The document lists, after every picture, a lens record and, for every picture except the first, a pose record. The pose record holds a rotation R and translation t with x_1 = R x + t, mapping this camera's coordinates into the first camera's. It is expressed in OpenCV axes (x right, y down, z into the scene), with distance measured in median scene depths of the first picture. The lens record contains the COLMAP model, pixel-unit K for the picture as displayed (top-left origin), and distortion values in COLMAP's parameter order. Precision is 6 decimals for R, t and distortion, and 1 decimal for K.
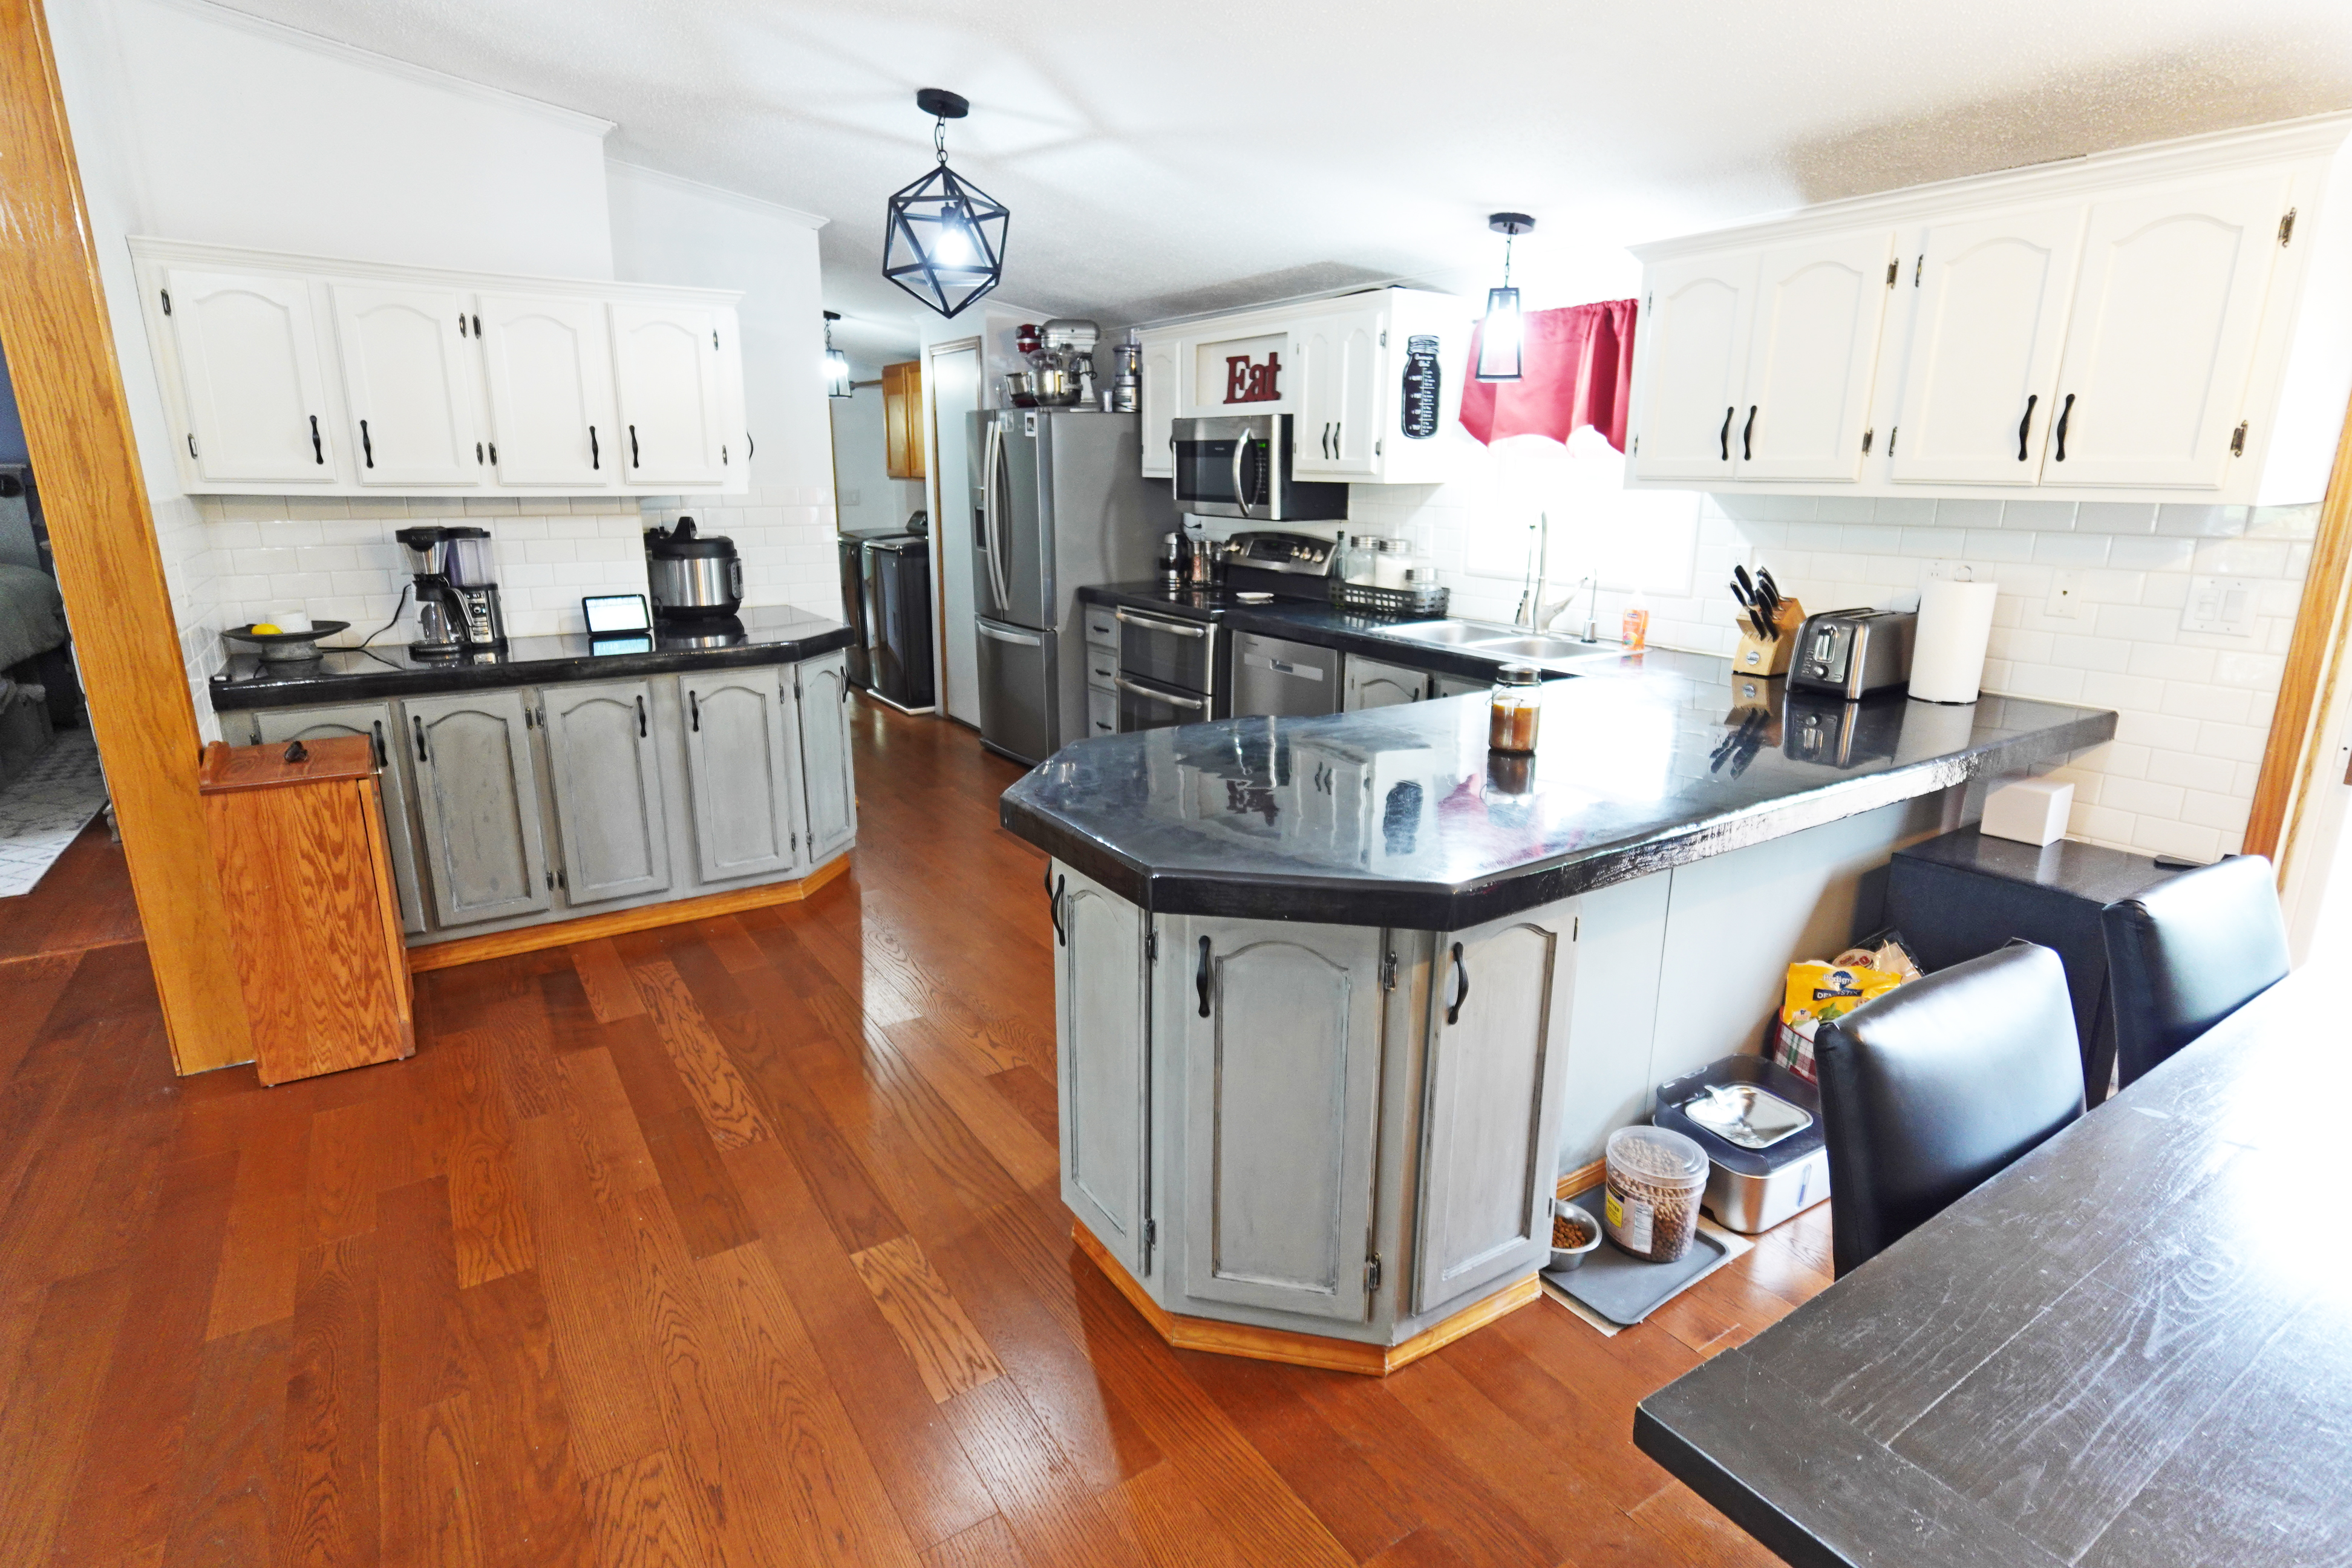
lens RADIAL K [[1191.9, 0, 1176.0], [0, 1191.9, 784.0], [0, 0, 1]] dist [0.000493, -0.000110]
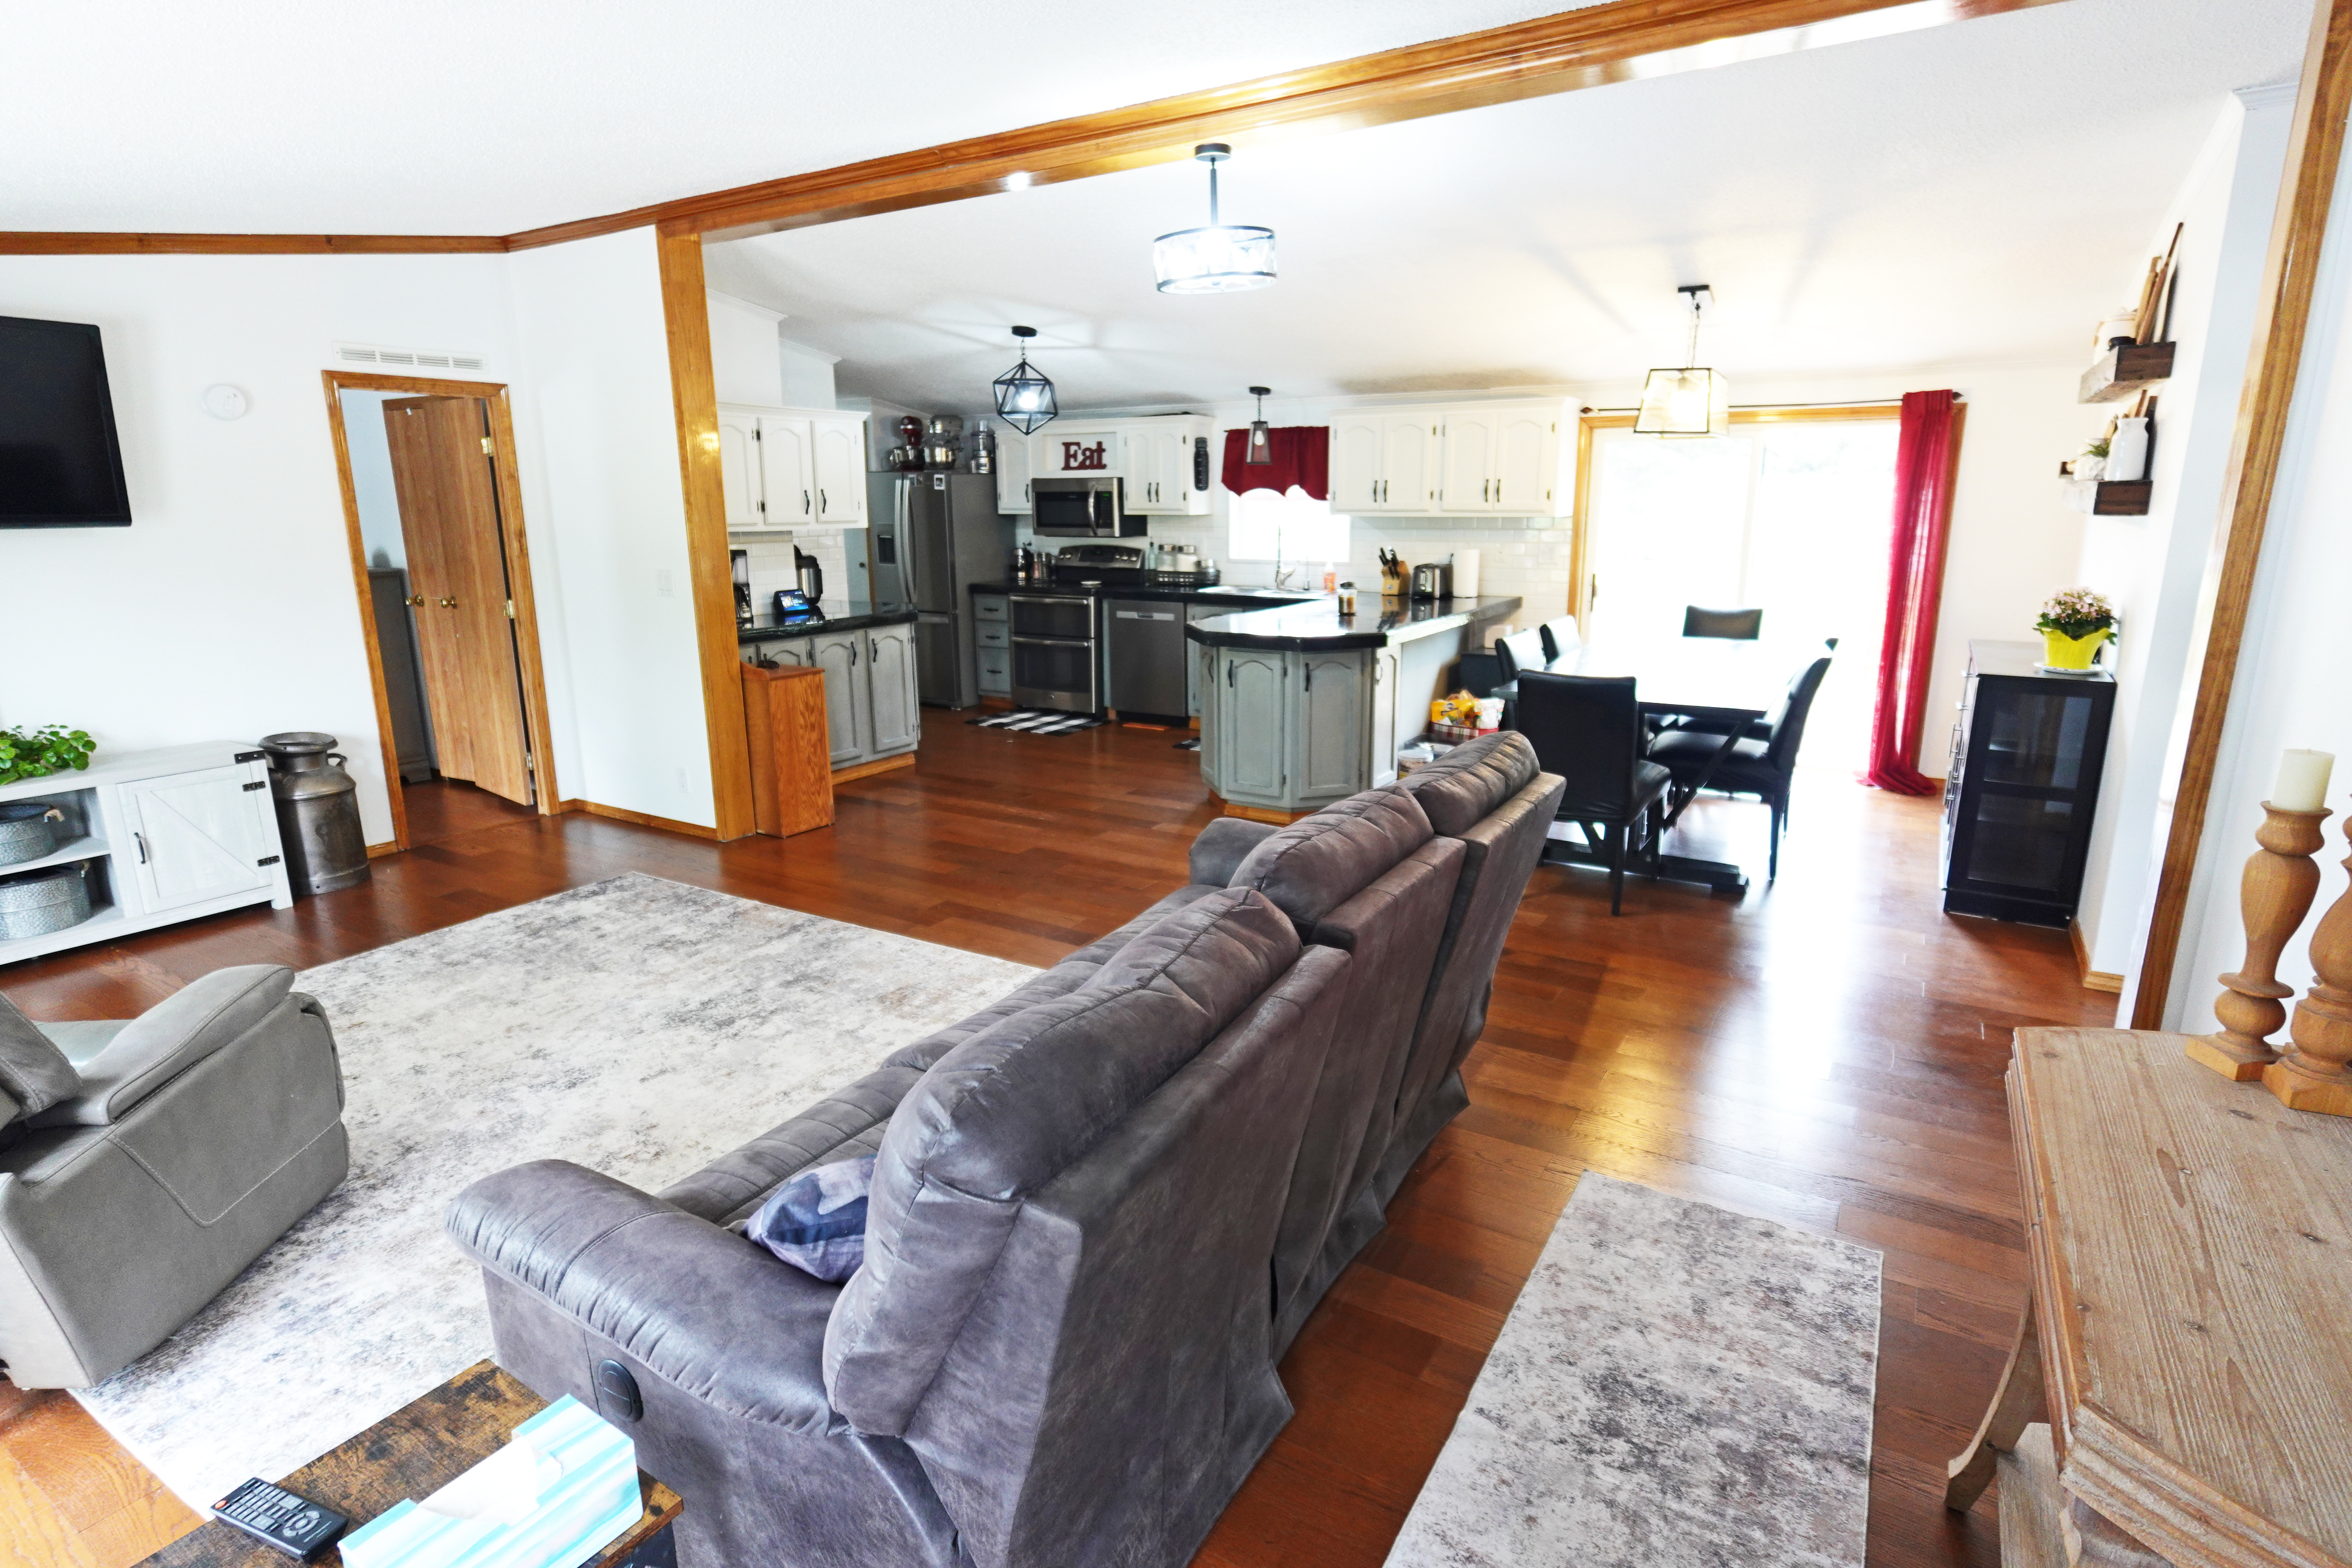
lens RADIAL K [[1191.9, 0, 1176.0], [0, 1191.9, 784.0], [0, 0, 1]] dist [0.000493, -0.000110]
pose [[0.904752, -0.109698, 0.411570, -0.789927], [0.120383, 0.992727, -0.000040, 0.198857], [-0.408573, 0.049583, 0.911378, -0.815900]]
